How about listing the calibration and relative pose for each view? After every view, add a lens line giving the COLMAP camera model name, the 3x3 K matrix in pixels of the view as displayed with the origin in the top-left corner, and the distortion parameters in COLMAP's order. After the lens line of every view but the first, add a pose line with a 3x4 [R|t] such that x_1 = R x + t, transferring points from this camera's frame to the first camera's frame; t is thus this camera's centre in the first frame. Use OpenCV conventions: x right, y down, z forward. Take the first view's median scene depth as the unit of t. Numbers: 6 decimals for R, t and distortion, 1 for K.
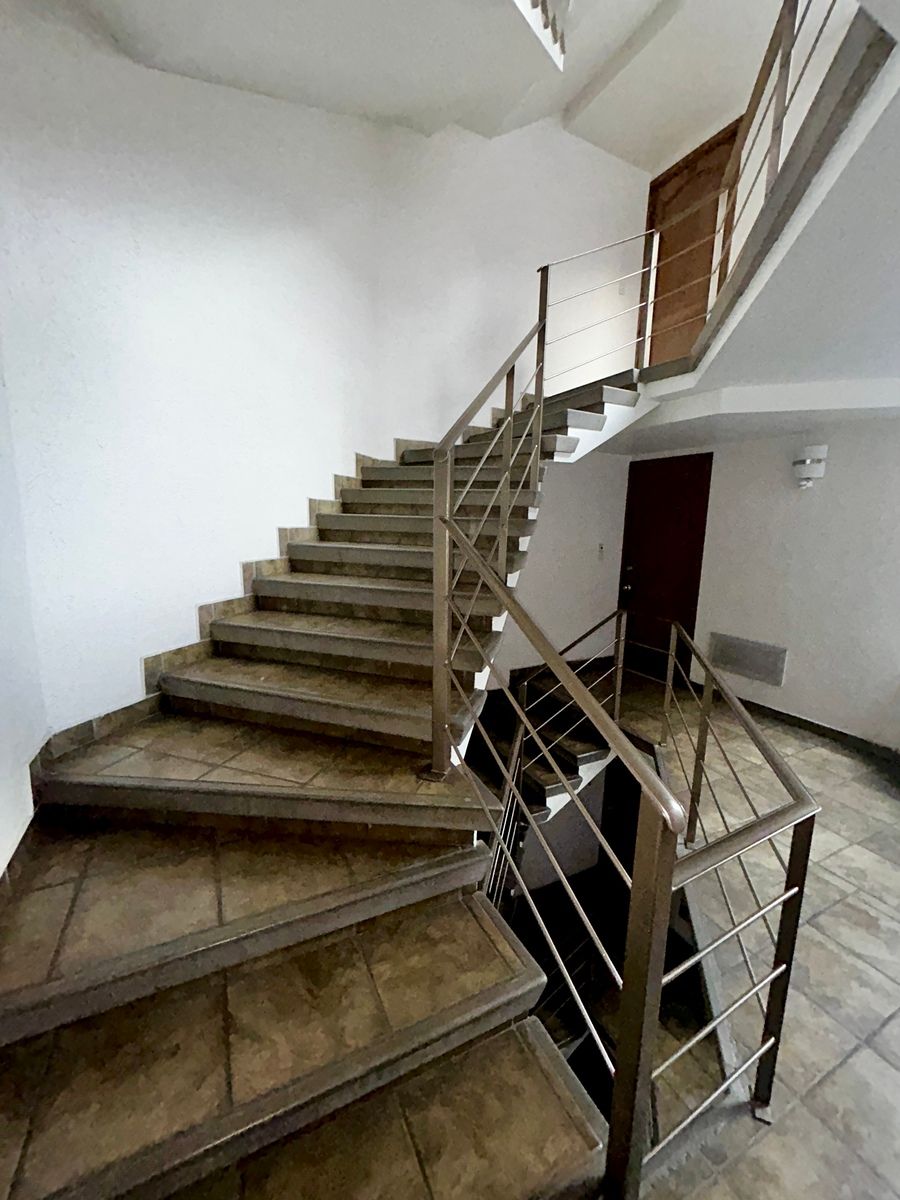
lens RADIAL K [[482.7, 0, 448.5], [0, 482.7, 594.3], [0, 0, 1]] dist [-0.004163, 0.001435]
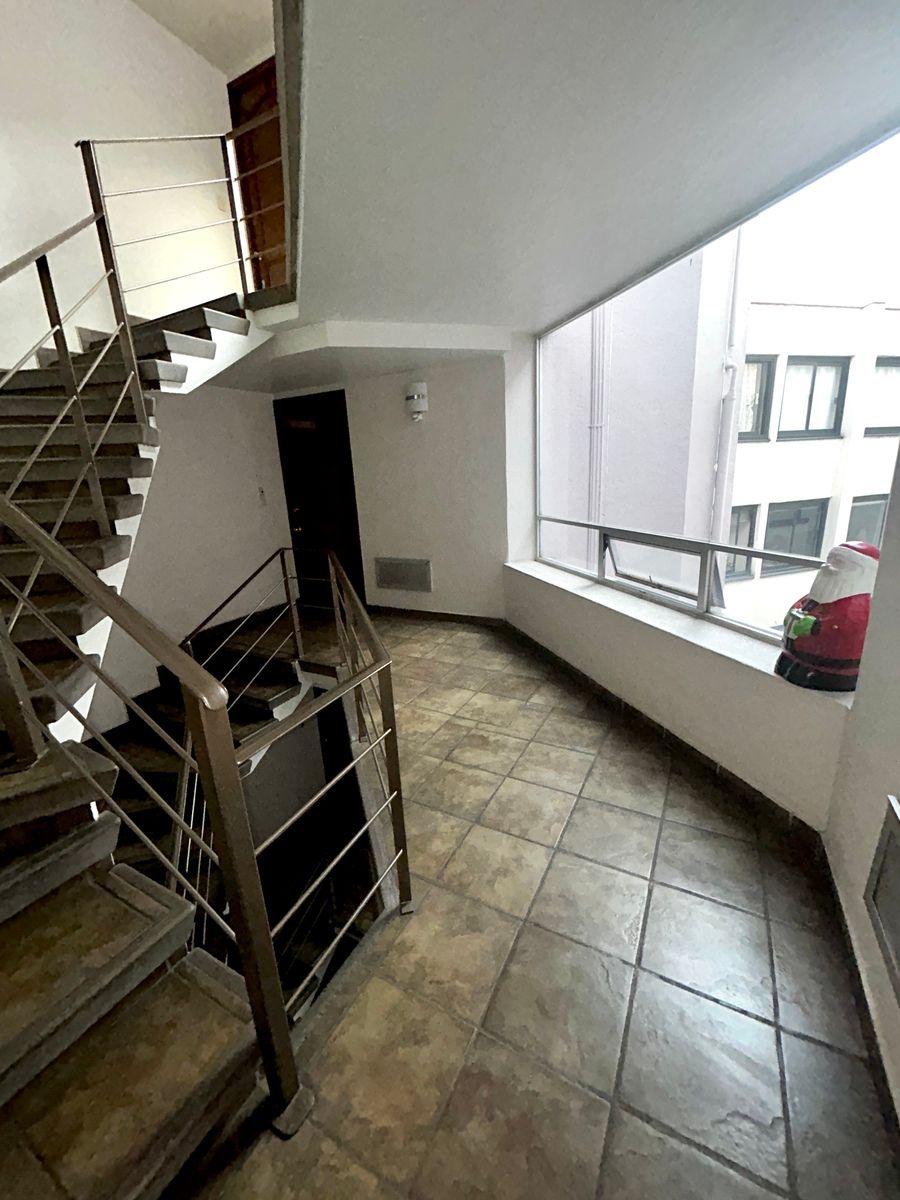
lens RADIAL K [[482.7, 0, 447.2], [0, 482.7, 597.2], [0, 0, 1]] dist [-0.004163, 0.001435]
pose [[0.823844, -0.208753, 0.526976, 0.100440], [0.157803, 0.977425, 0.140491, 0.049259], [-0.544408, -0.032585, 0.838187, -0.038536]]
